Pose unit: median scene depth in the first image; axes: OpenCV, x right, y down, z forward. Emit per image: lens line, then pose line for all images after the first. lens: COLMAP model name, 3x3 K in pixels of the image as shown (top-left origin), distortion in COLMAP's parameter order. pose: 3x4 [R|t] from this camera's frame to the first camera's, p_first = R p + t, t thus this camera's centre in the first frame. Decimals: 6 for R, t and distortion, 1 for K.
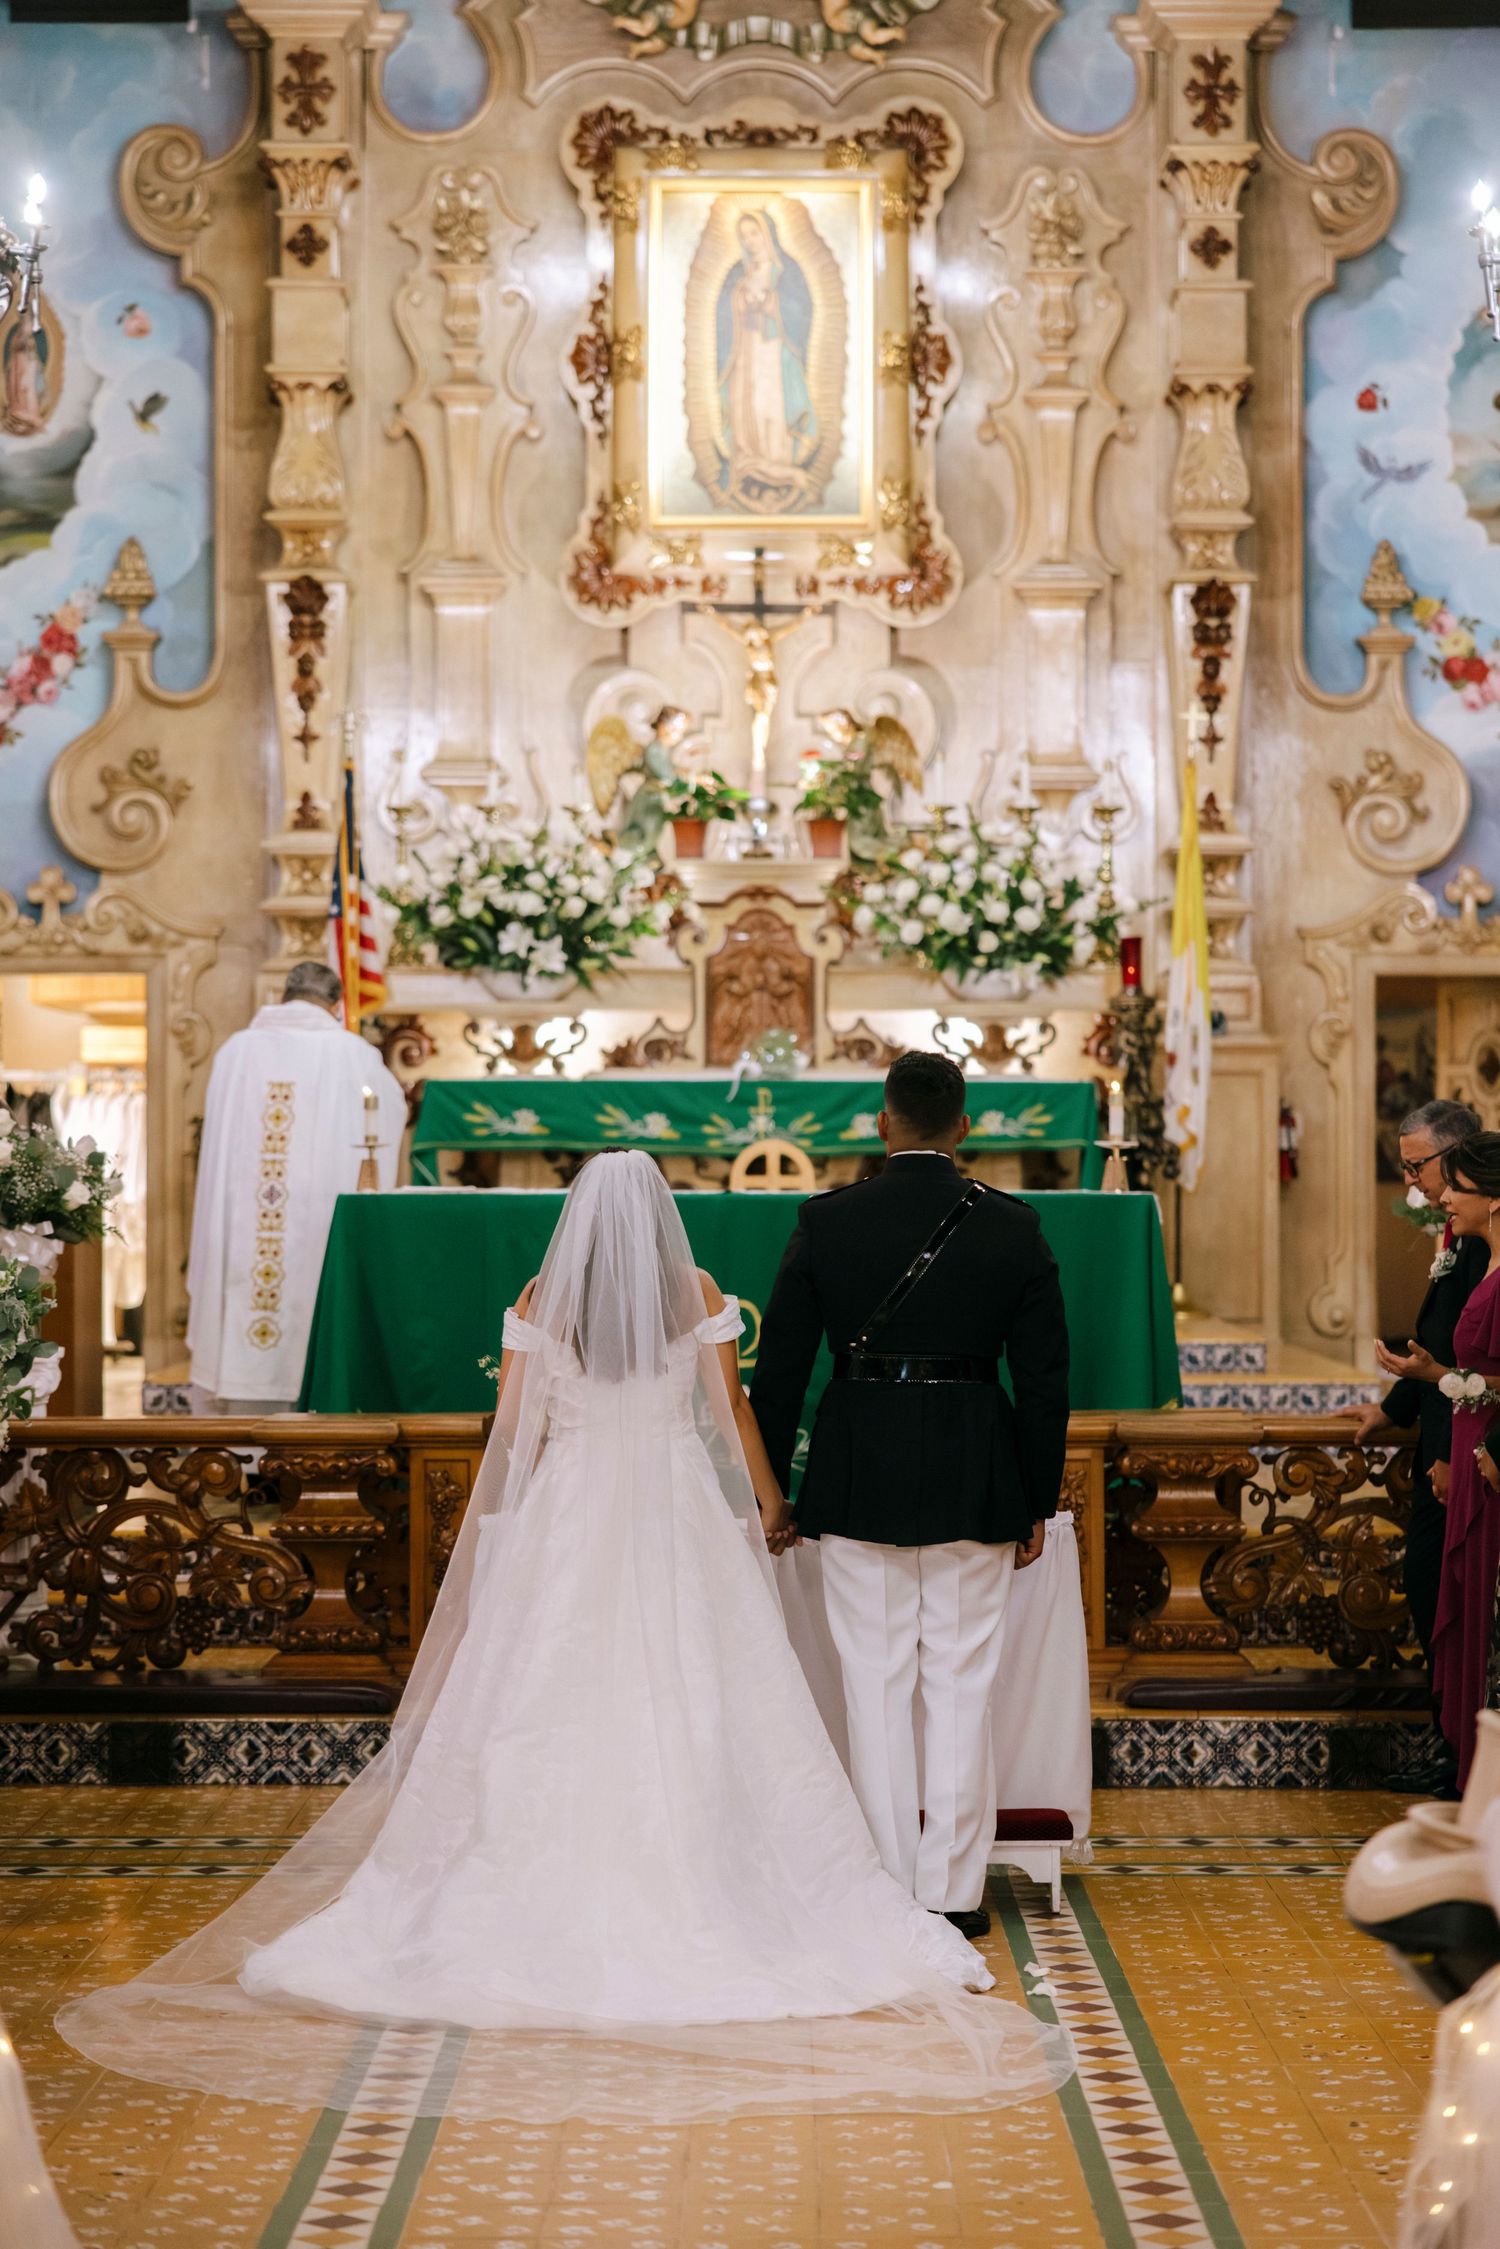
lens RADIAL K [[3964.9, 0, 850.2], [0, 3964.9, 1171.4], [0, 0, 1]] dist [0.002534, 0.013499]
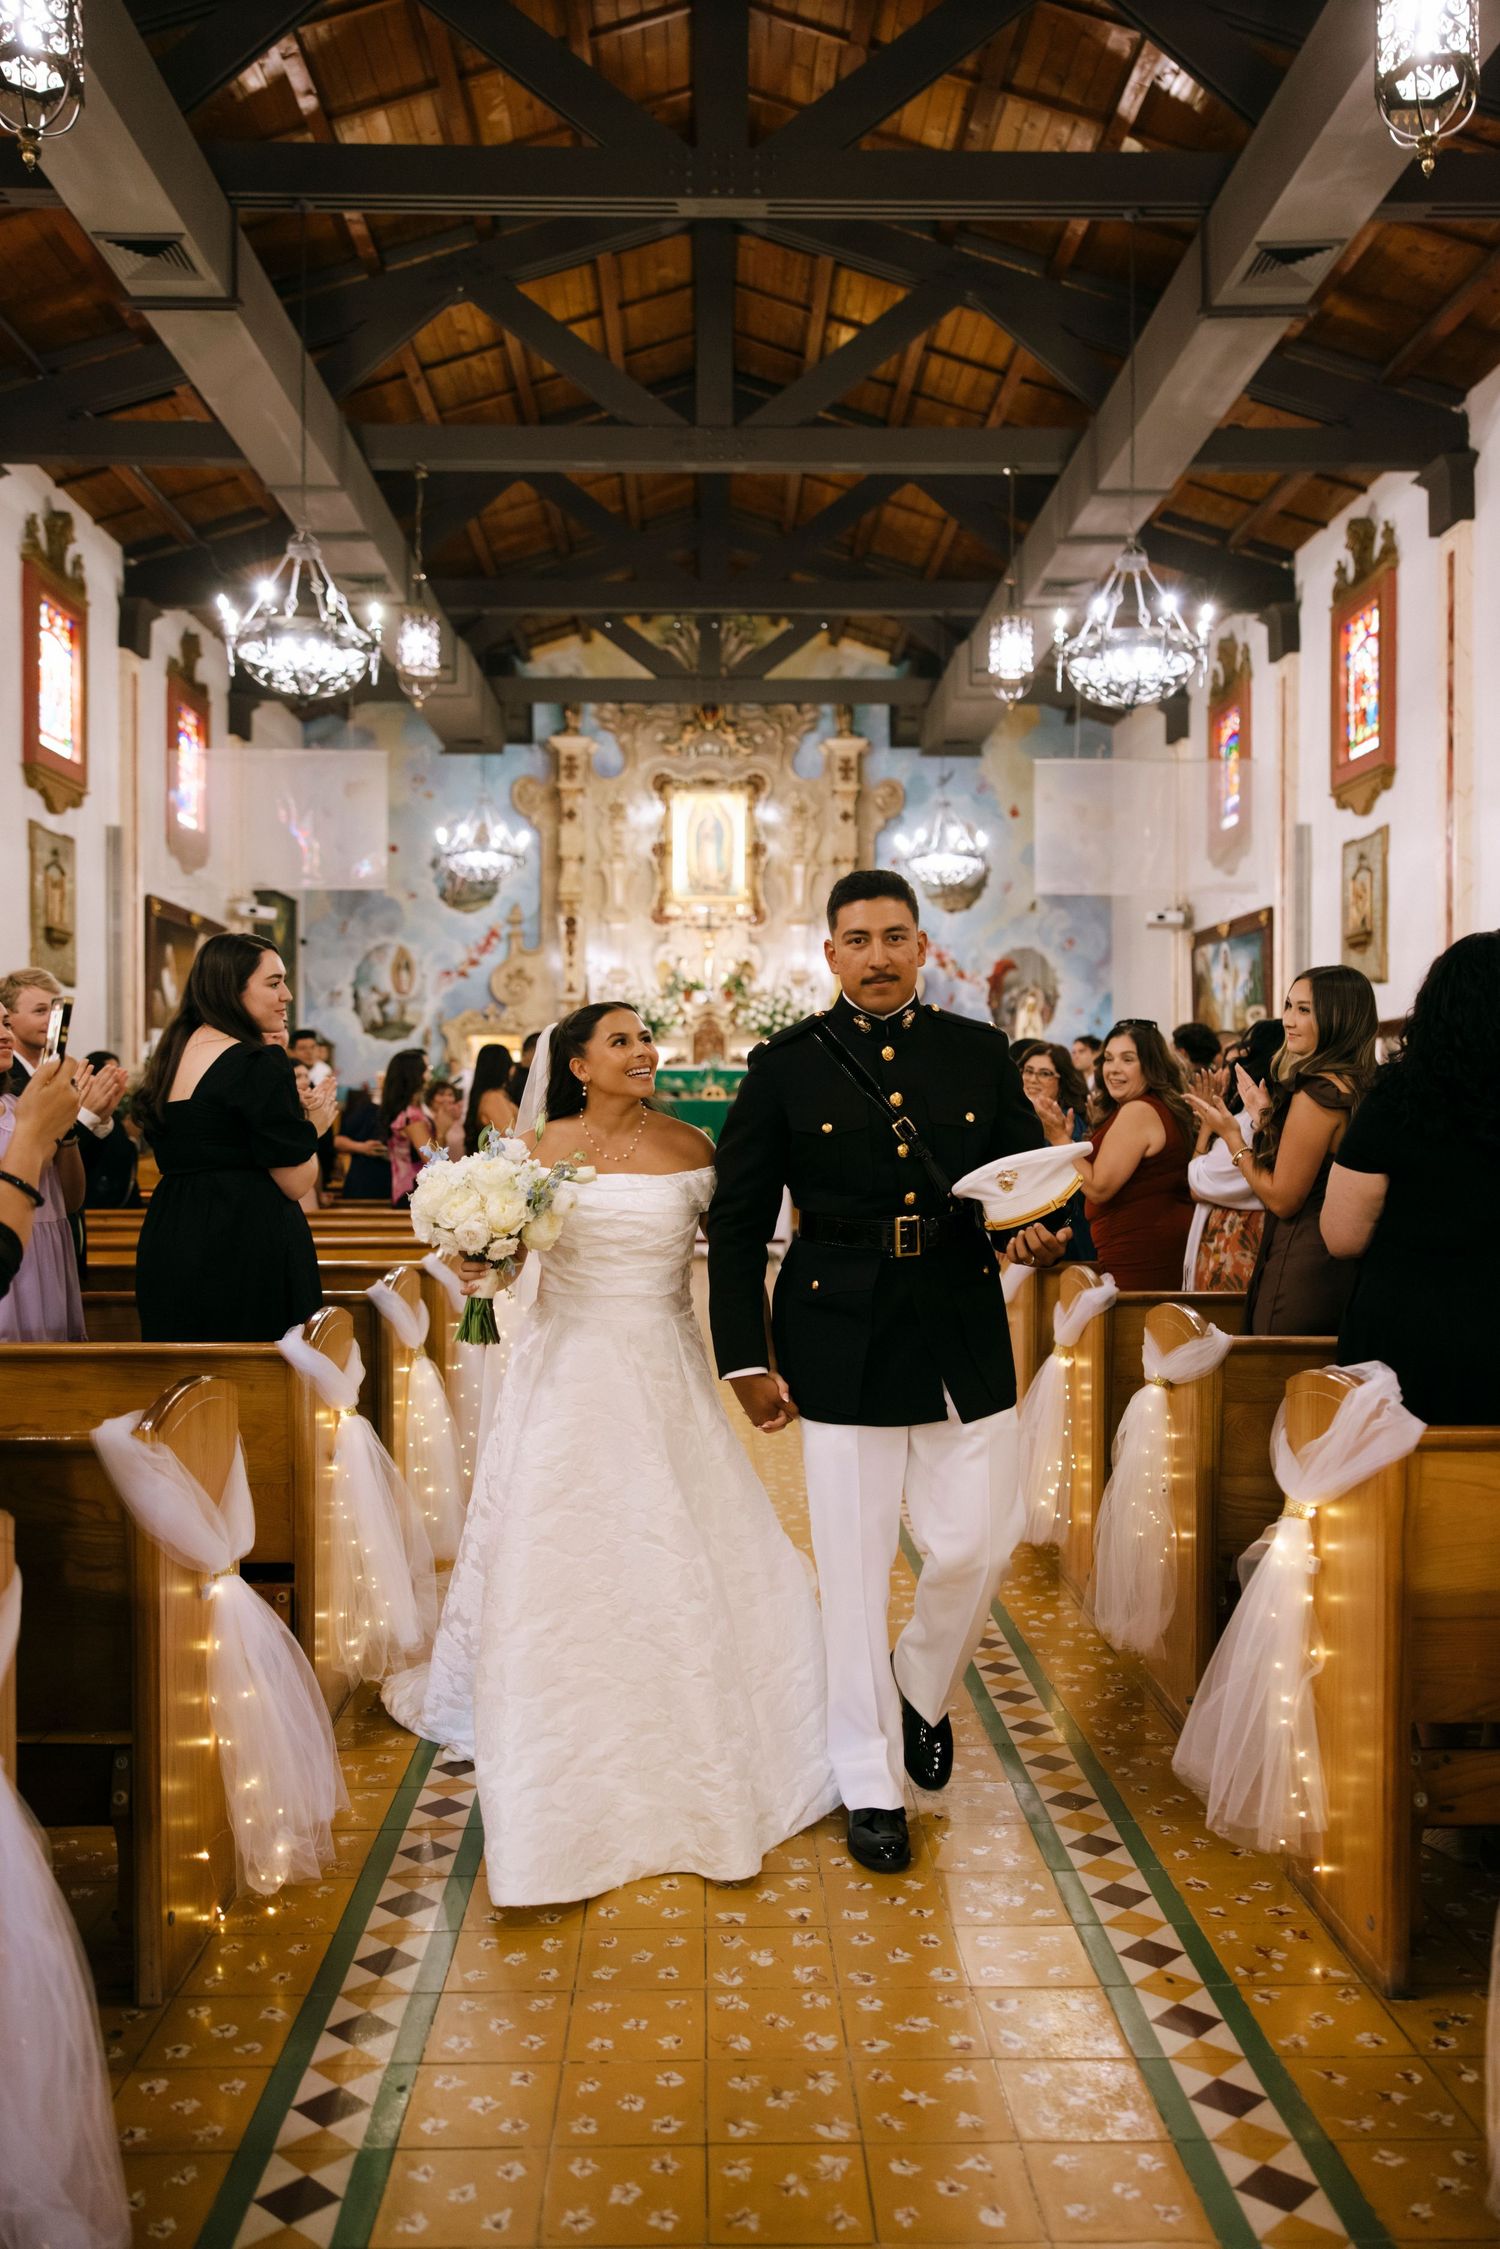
lens RADIAL K [[1697.4, 0, 750.0], [0, 1697.4, 1124.5], [0, 0, 1]] dist [0.028254, -0.000062]
pose [[0.999968, 0.001633, 0.007796, 0.000894], [-0.001715, 0.999943, 0.010492, 0.008171], [-0.007779, -0.010505, 0.999915, -0.414431]]
